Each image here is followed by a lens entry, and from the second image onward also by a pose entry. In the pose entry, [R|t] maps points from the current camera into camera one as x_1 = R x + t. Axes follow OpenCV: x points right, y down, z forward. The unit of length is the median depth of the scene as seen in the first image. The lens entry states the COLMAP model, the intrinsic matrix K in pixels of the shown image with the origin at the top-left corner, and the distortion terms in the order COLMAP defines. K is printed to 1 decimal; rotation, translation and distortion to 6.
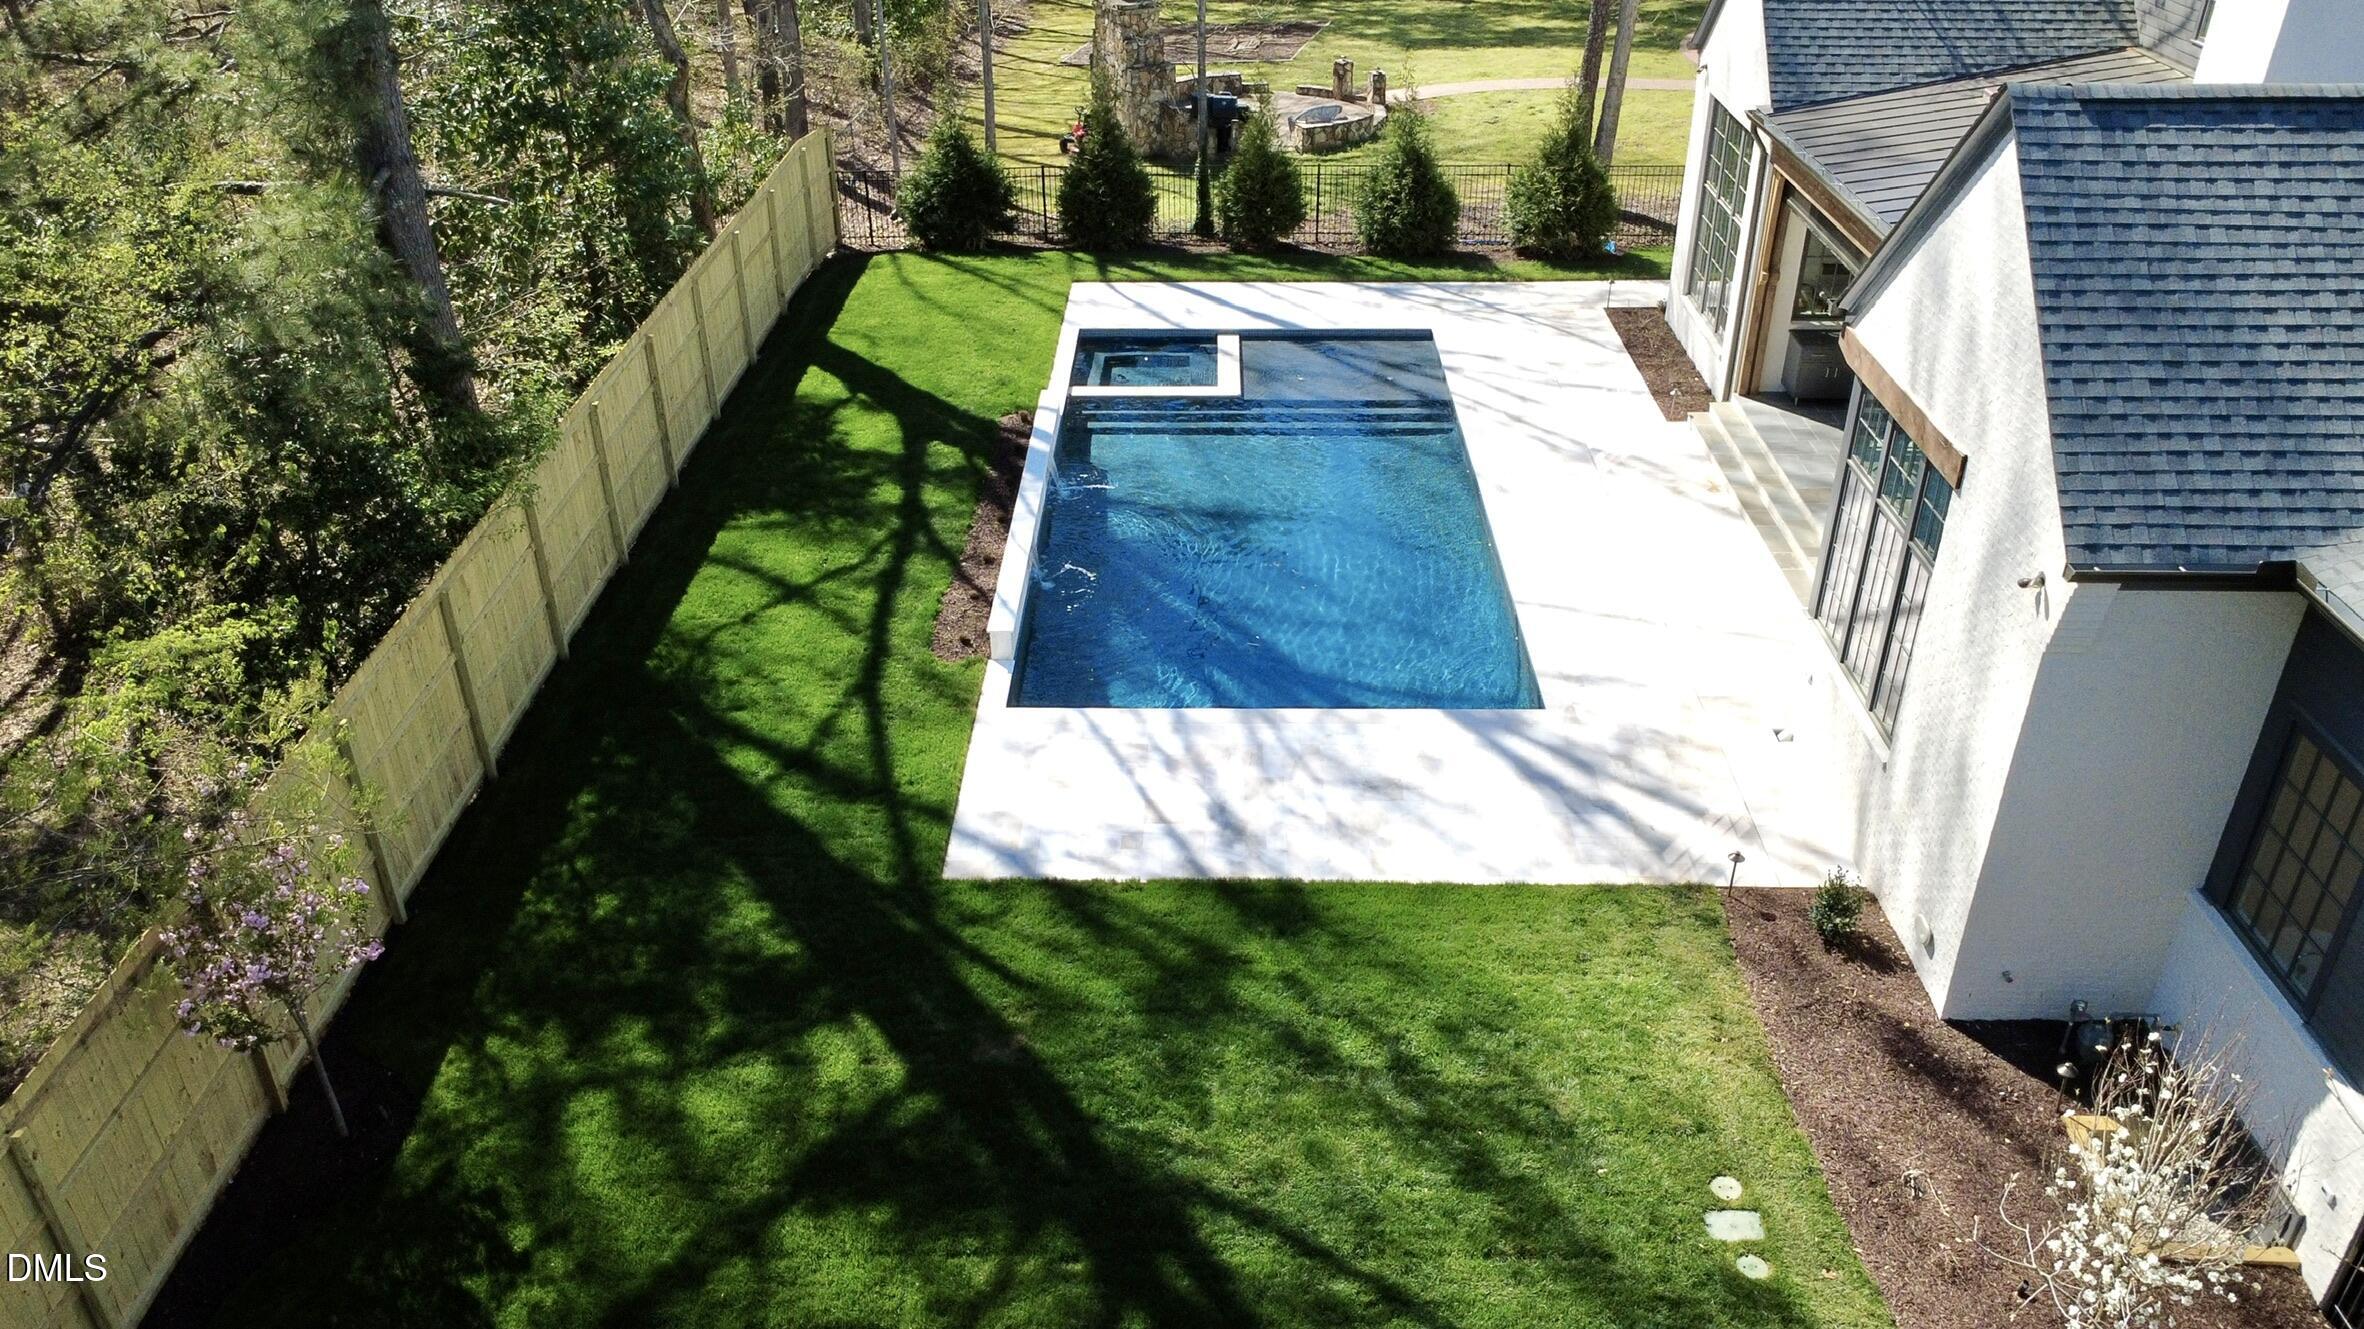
lens RADIAL K [[1802.0, 0, 1192.7], [0, 1802.0, 676.4], [0, 0, 1]] dist [-0.012806, 0.000647]
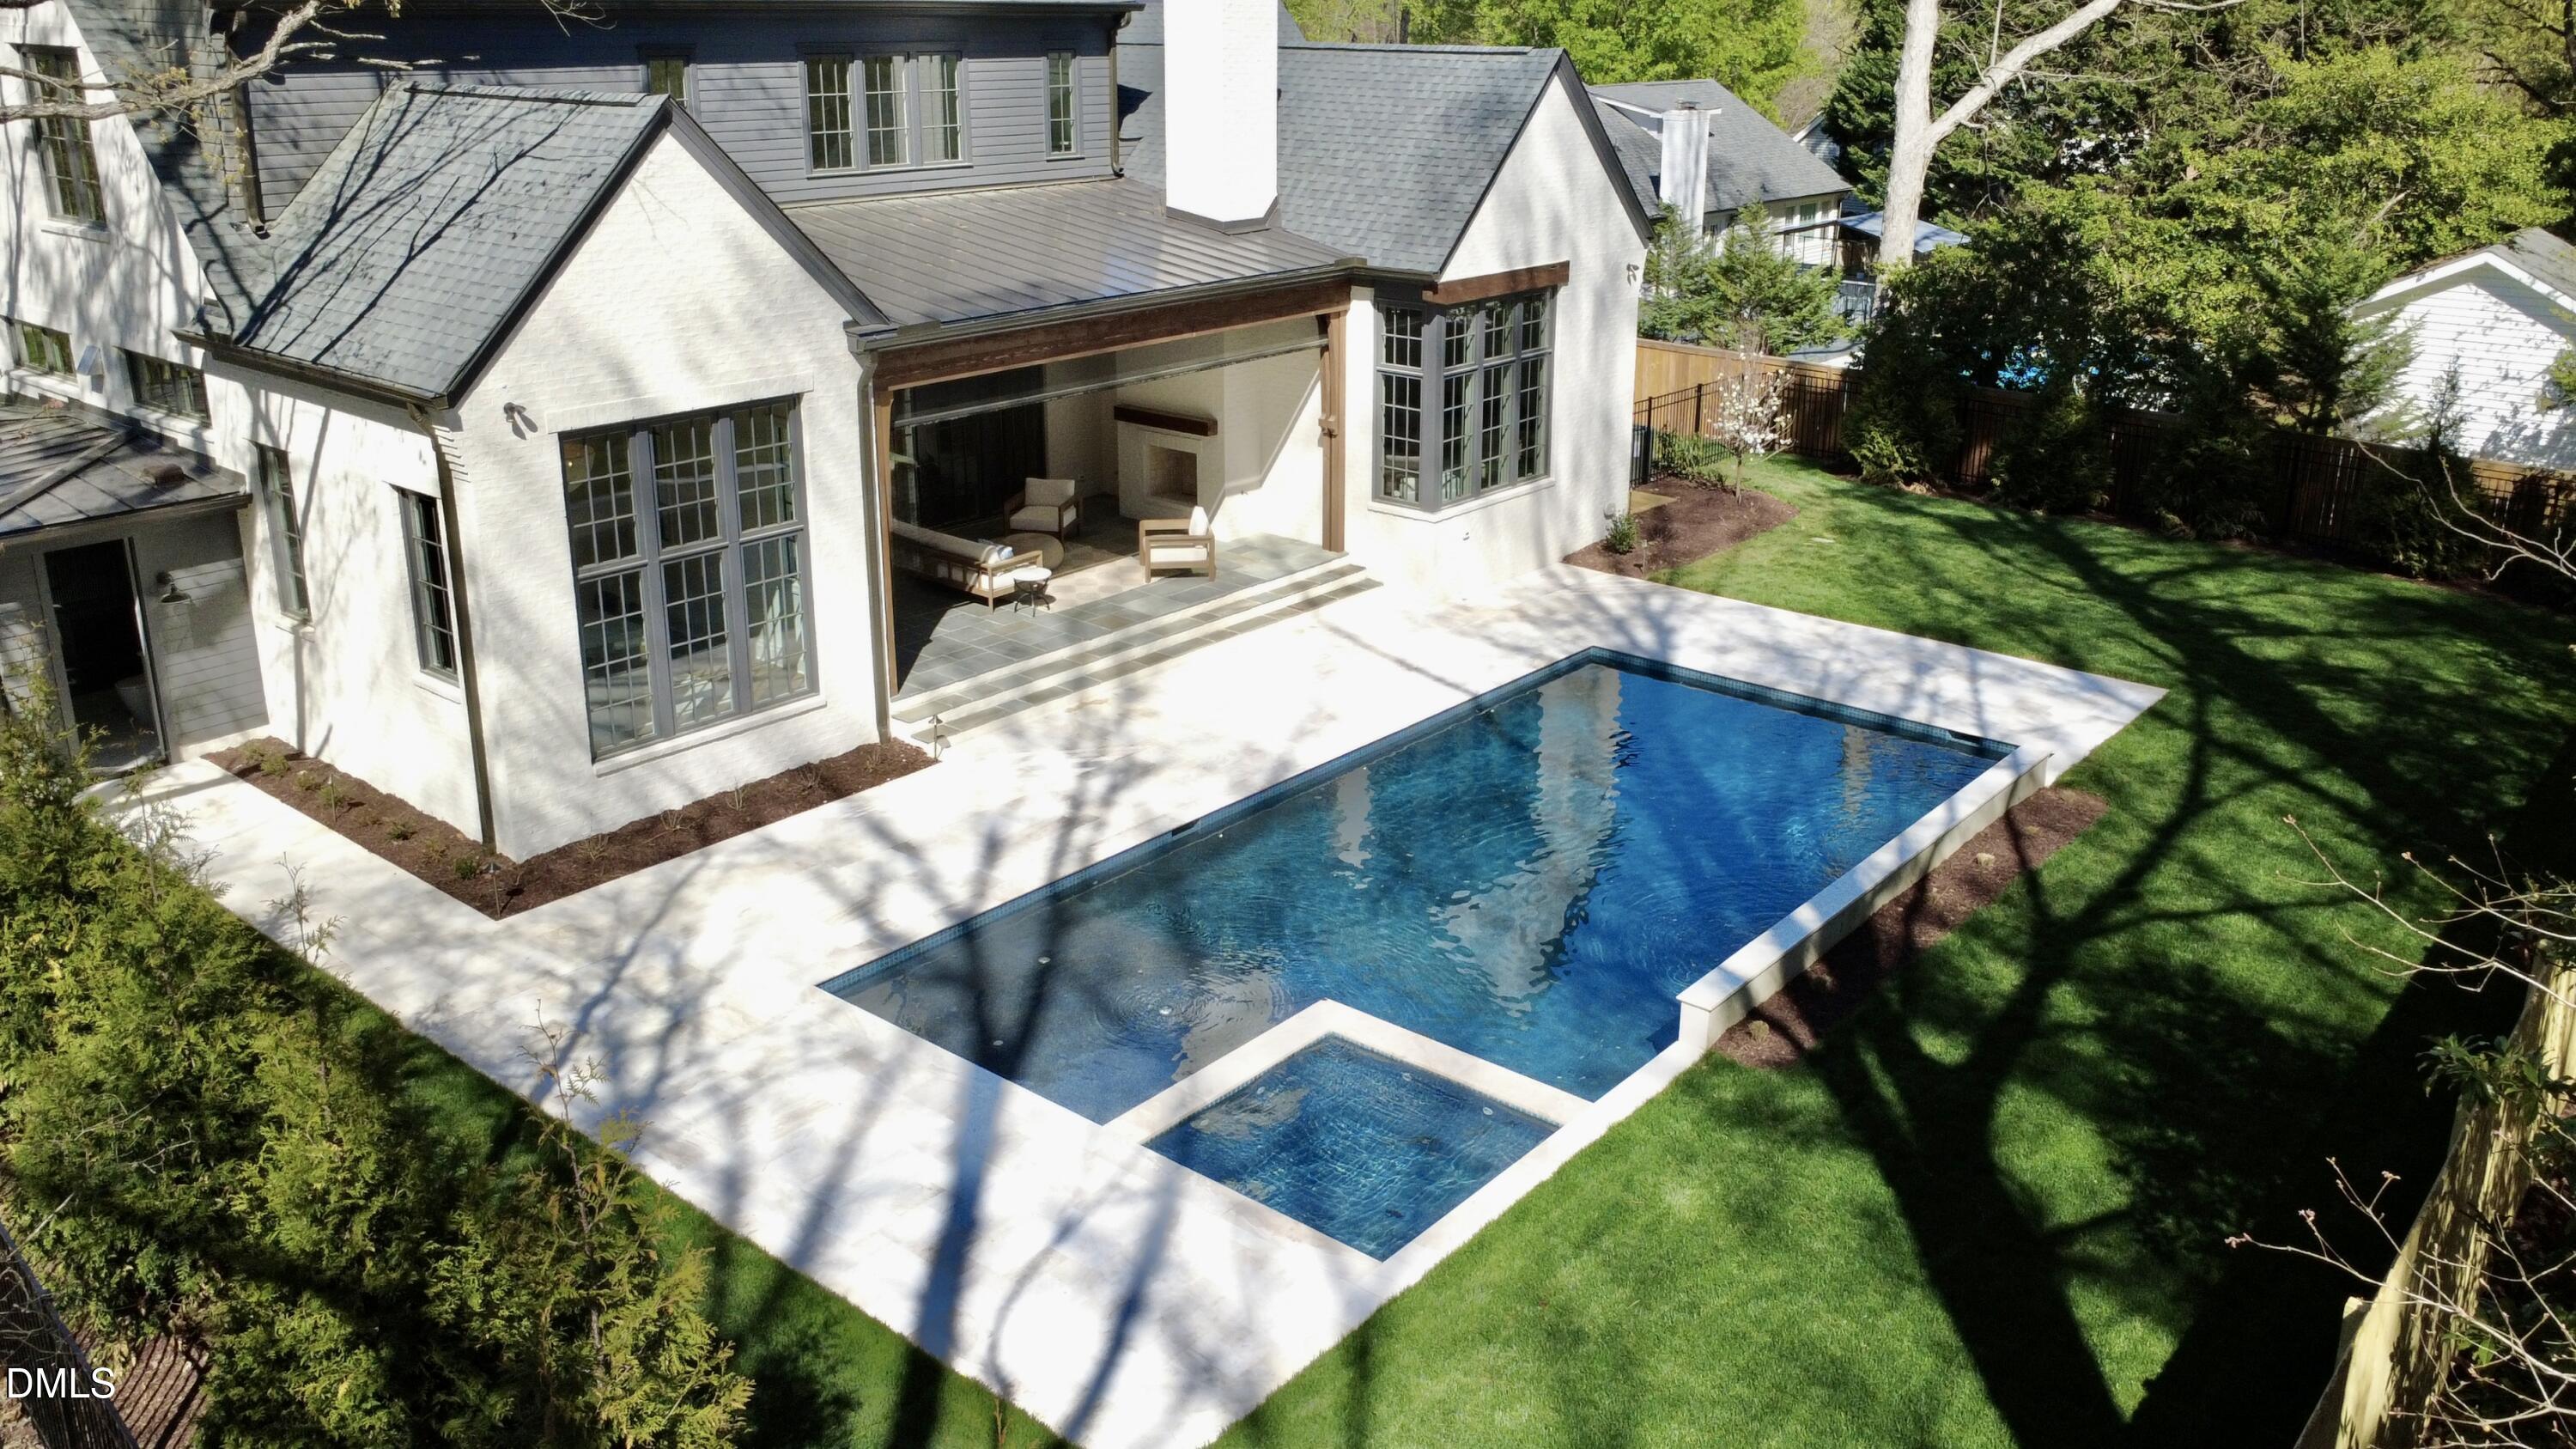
lens RADIAL K [[1963.9, 0, 1308.3], [0, 1963.9, 721.9], [0, 0, 1]] dist [-0.012806, 0.000647]
pose [[-0.775544, -0.228844, 0.588356, -0.370849], [0.315158, 0.667190, 0.674932, -0.760357], [-0.546999, 0.708864, -0.445313, 1.506620]]
